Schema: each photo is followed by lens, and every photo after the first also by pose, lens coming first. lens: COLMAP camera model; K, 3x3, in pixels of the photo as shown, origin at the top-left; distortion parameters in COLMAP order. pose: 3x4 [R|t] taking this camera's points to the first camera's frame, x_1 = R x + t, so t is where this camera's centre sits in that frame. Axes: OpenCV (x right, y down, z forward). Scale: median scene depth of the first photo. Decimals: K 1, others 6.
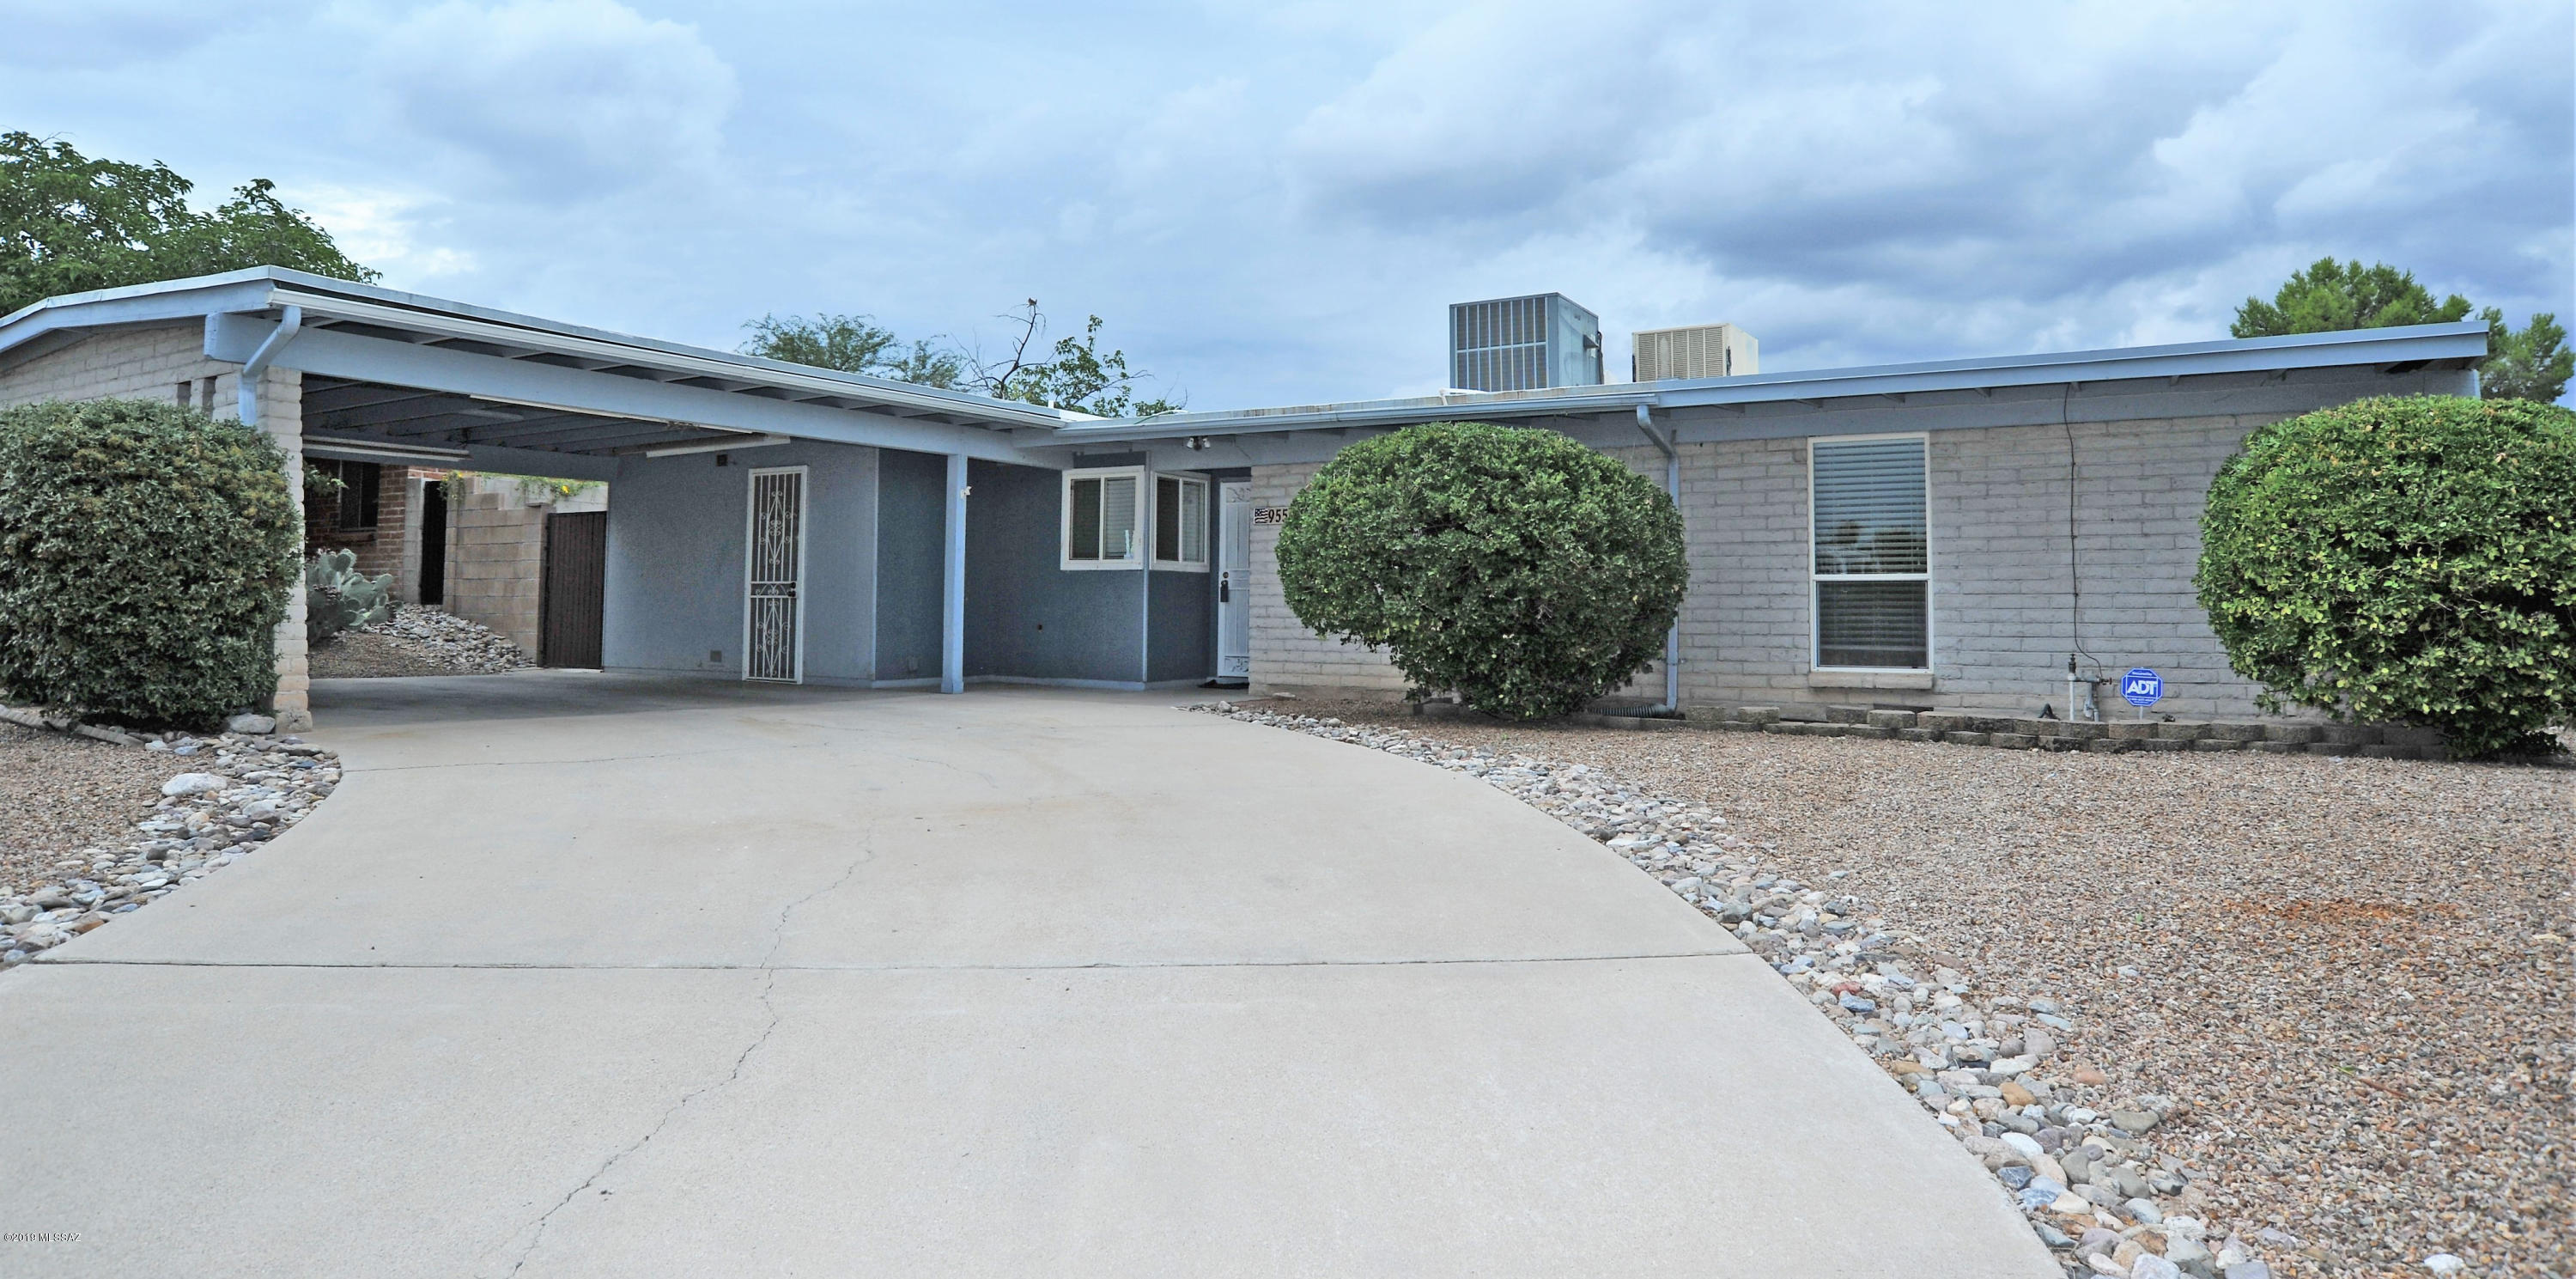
lens RADIAL K [[1445.7, 0, 1290.8], [0, 1445.7, 534.9], [0, 0, 1]] dist [-0.070605, -0.000176]
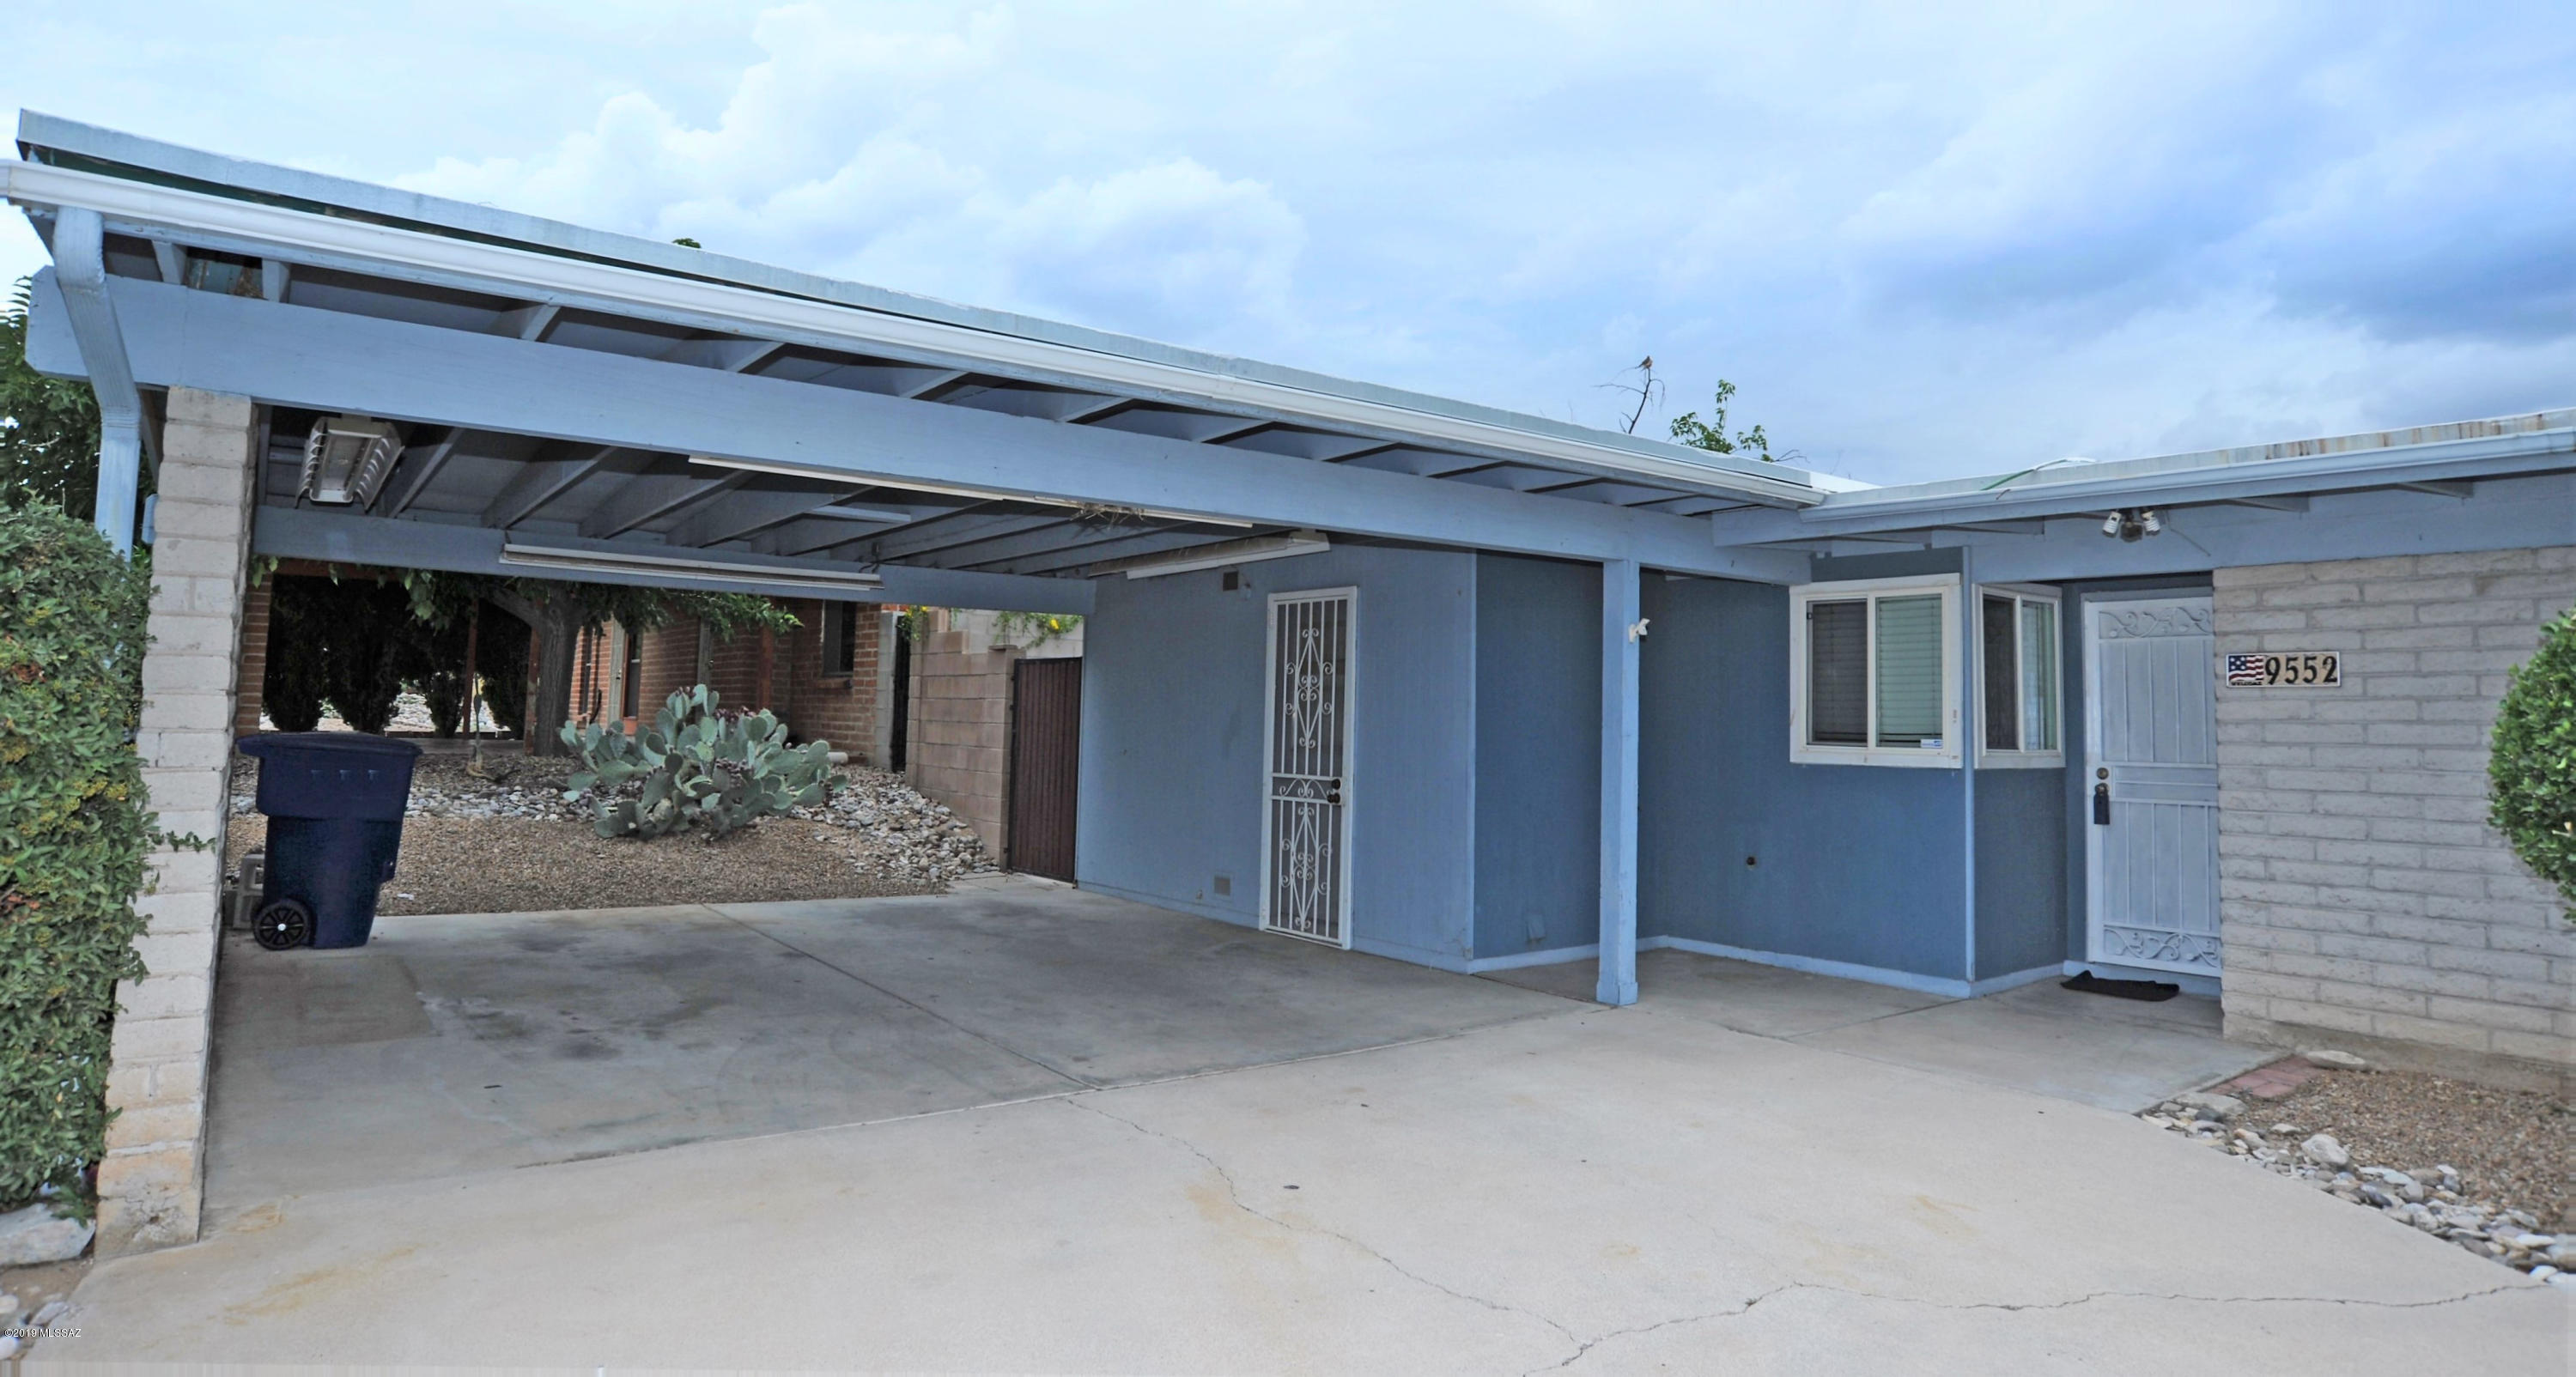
lens RADIAL K [[1415.1, 0, 1288.0], [0, 1415.1, 688.5], [0, 0, 1]] dist [-0.002837, -0.000188]
pose [[0.928102, 0.004613, -0.372297, -0.136331], [0.005232, 0.999663, 0.025427, -0.019623], [0.372288, -0.025547, 0.927765, 0.416651]]
